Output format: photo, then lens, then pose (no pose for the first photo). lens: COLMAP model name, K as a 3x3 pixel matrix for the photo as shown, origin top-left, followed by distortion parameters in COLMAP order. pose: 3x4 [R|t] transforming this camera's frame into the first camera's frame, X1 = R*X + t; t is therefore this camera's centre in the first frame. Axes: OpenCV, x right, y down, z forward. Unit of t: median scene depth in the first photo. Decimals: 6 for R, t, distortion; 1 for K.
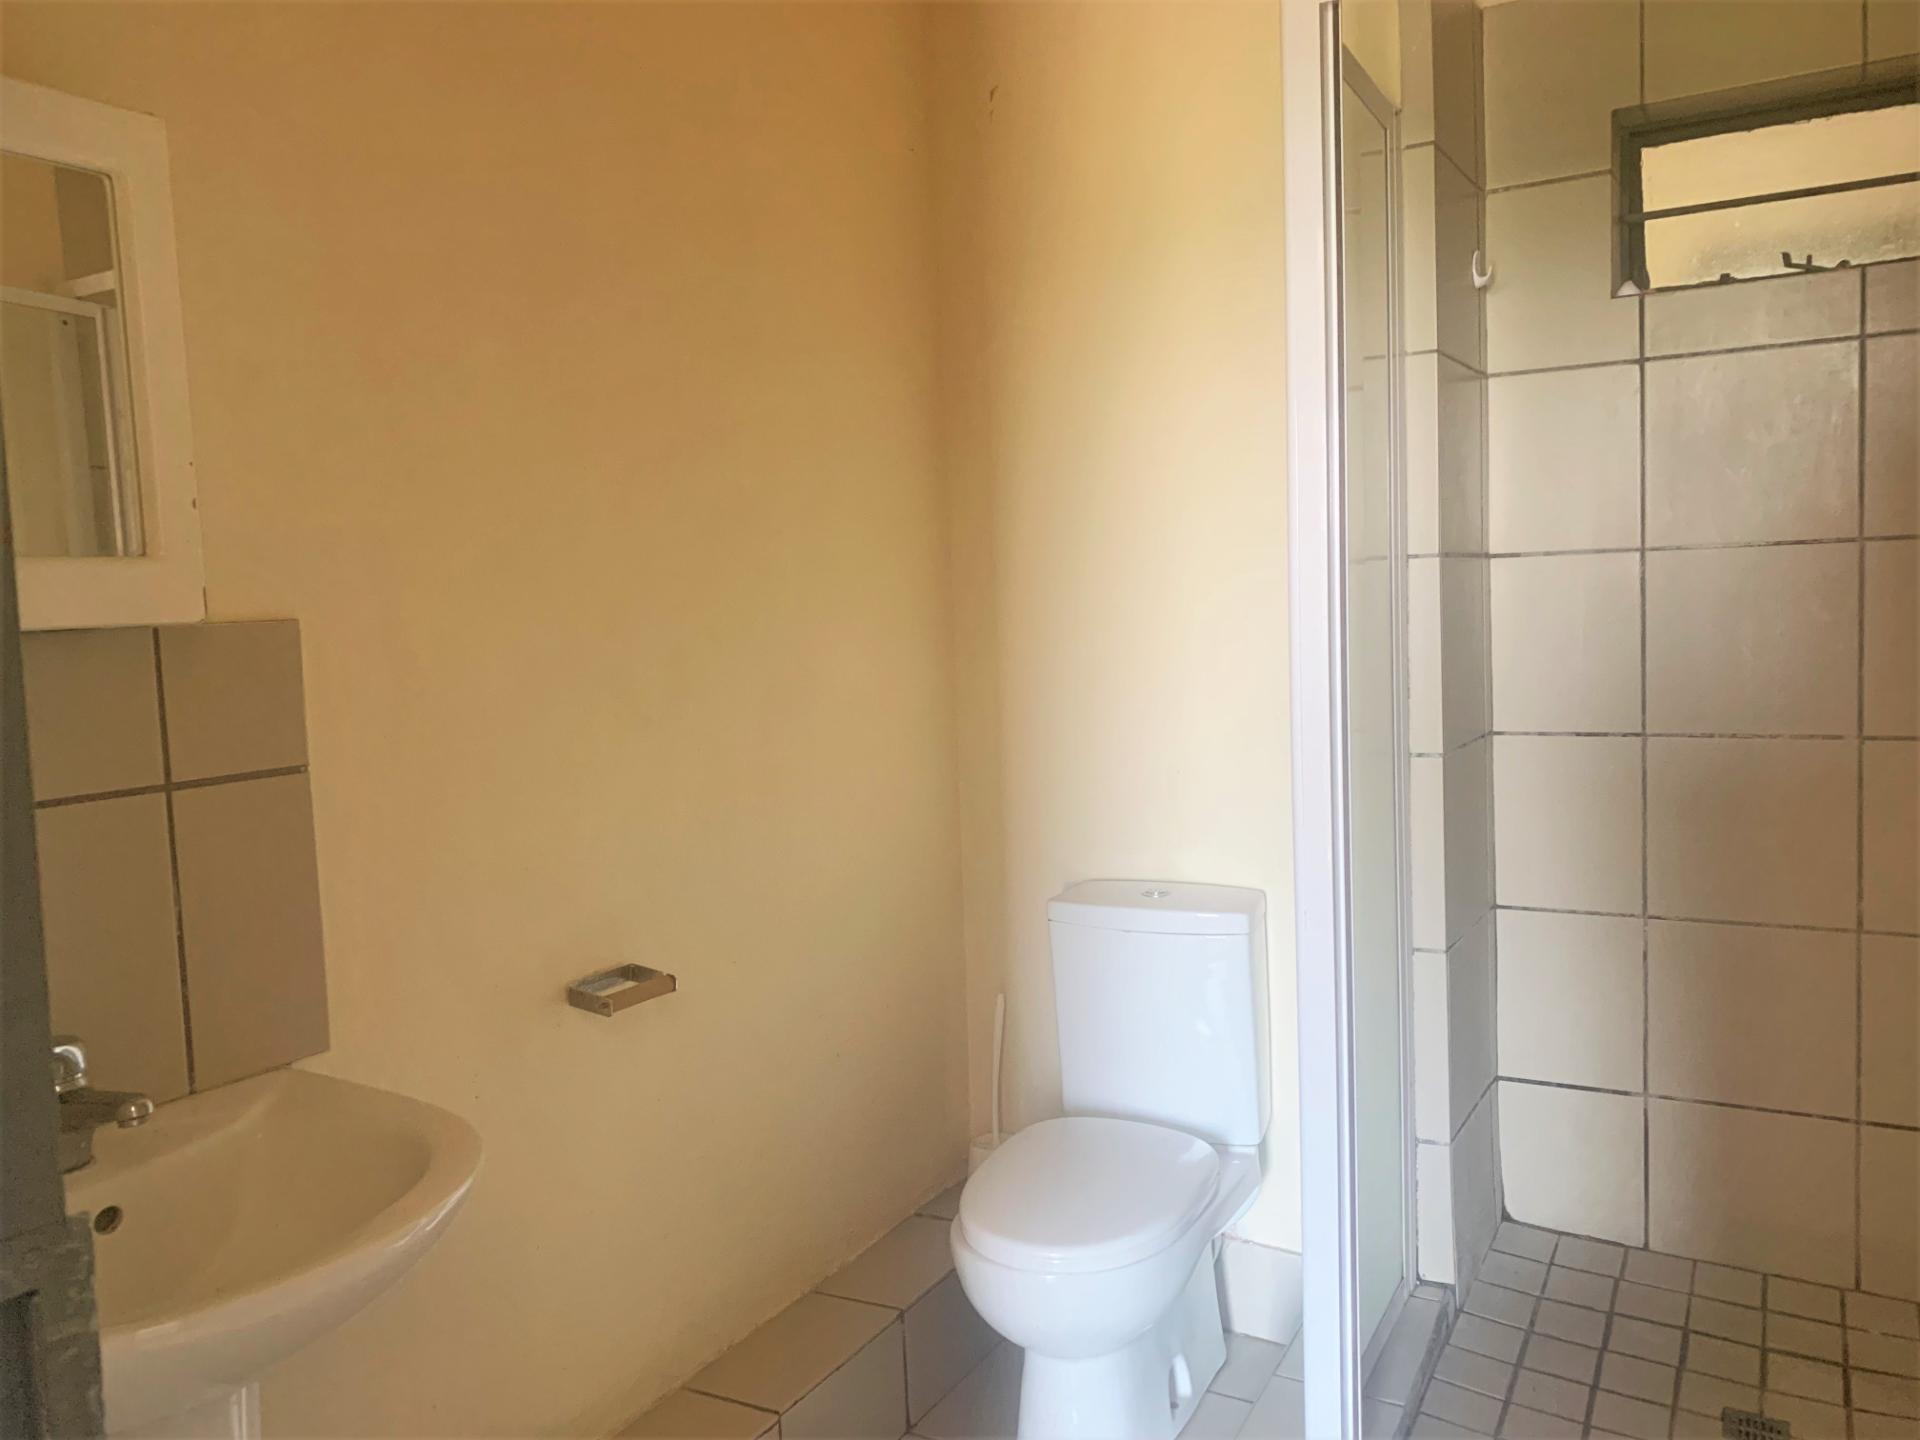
lens RADIAL K [[1539.0, 0, 970.5], [0, 1539.0, 710.6], [0, 0, 1]] dist [0.026364, -0.005182]
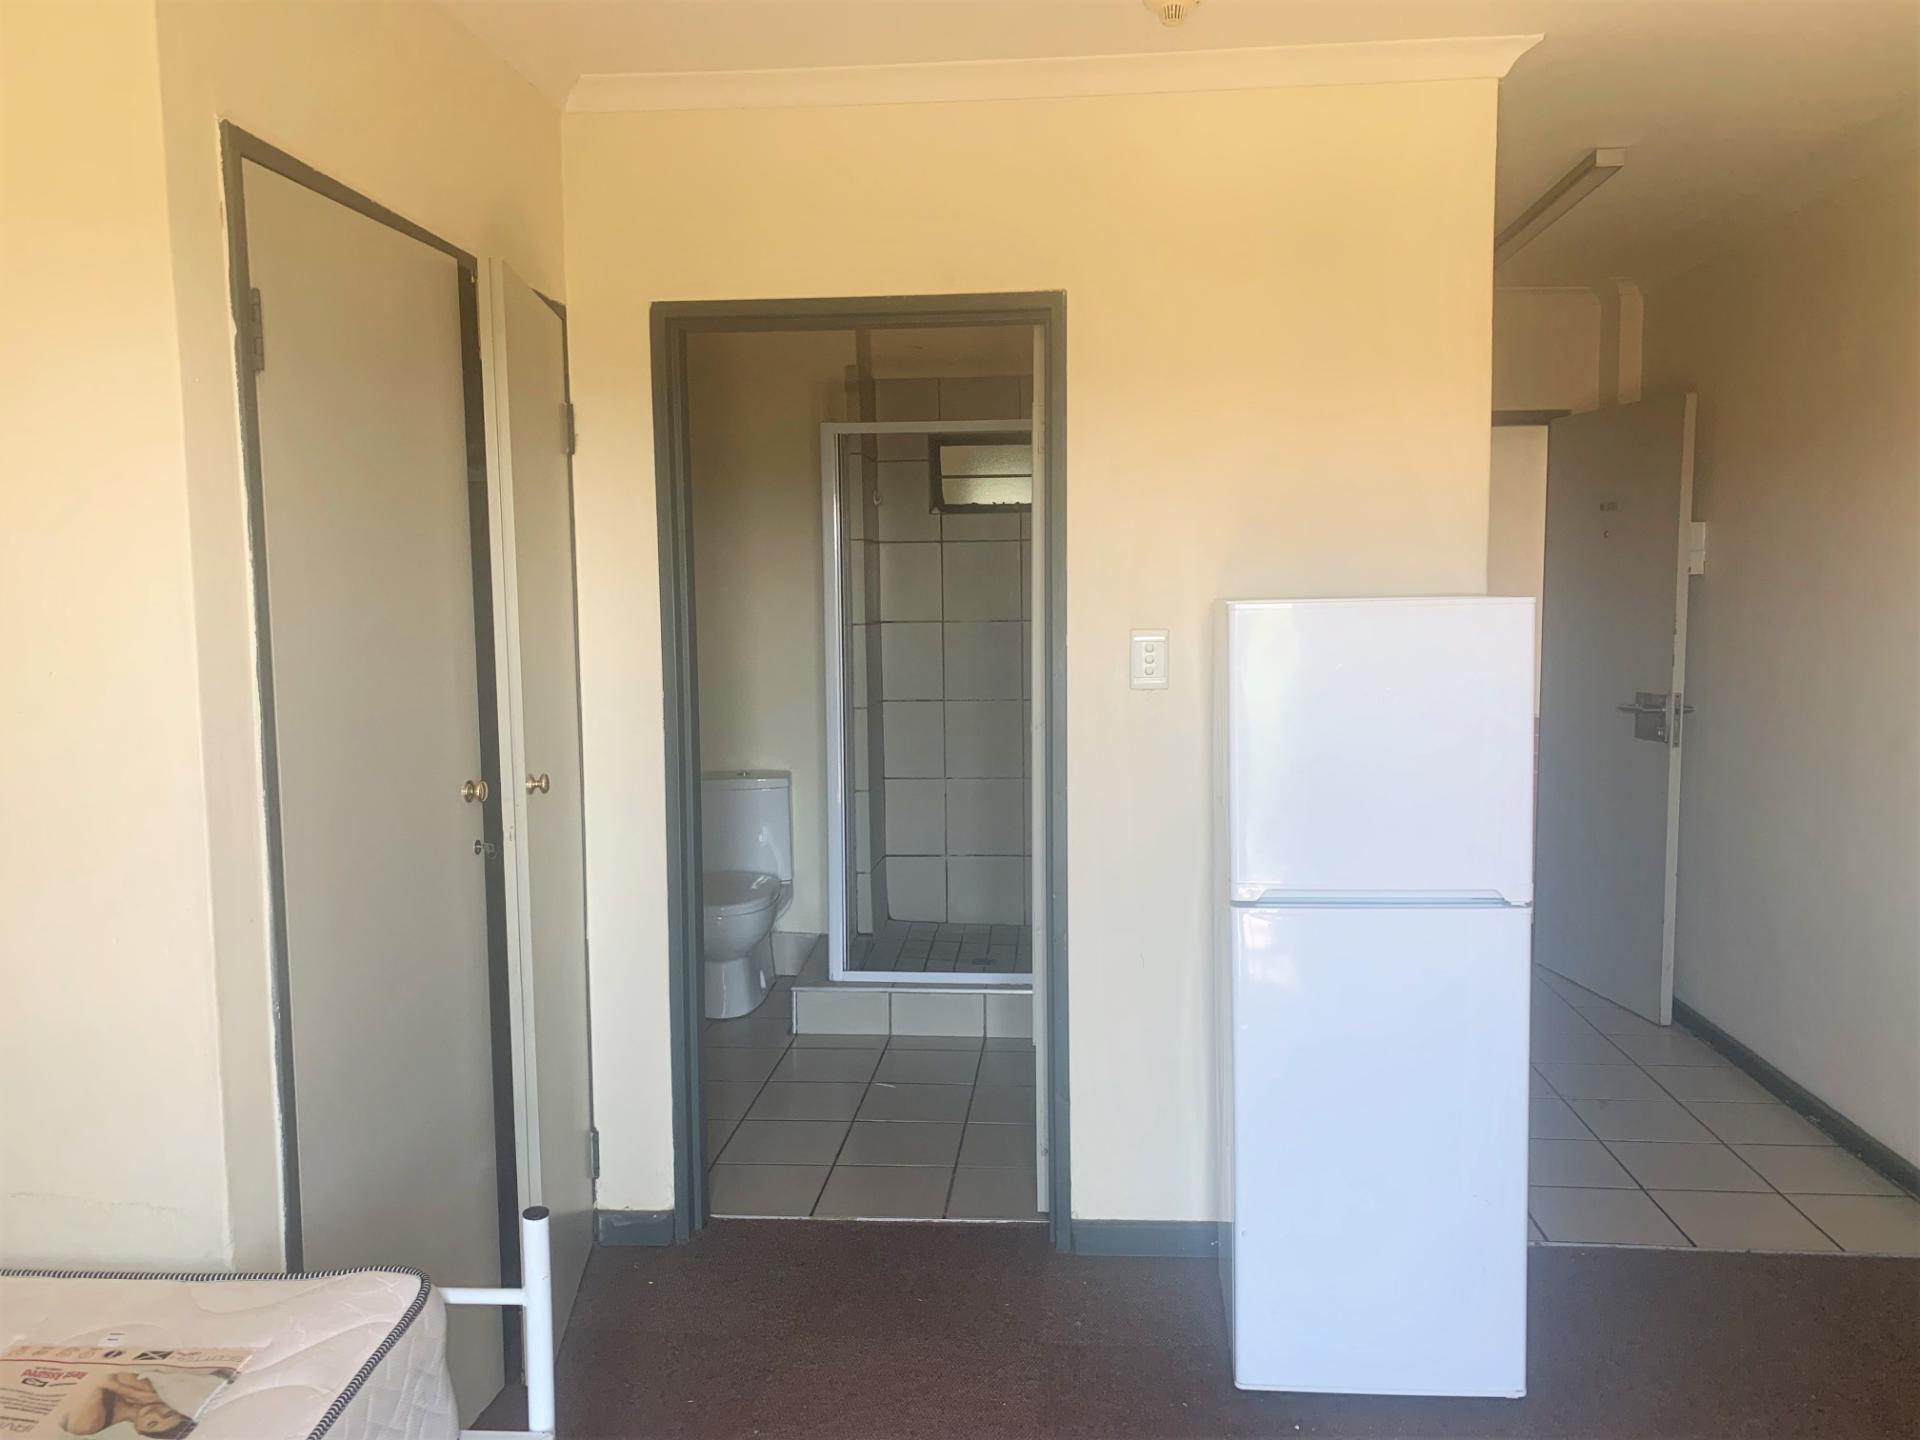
lens RADIAL K [[1539.0, 0, 960.0], [0, 1539.0, 719.9], [0, 0, 1]] dist [0.026364, -0.005182]
pose [[0.914417, -0.013752, 0.404539, -0.485482], [0.009369, 0.999874, 0.012811, 0.015260], [-0.404664, -0.007924, 0.914431, -1.139764]]
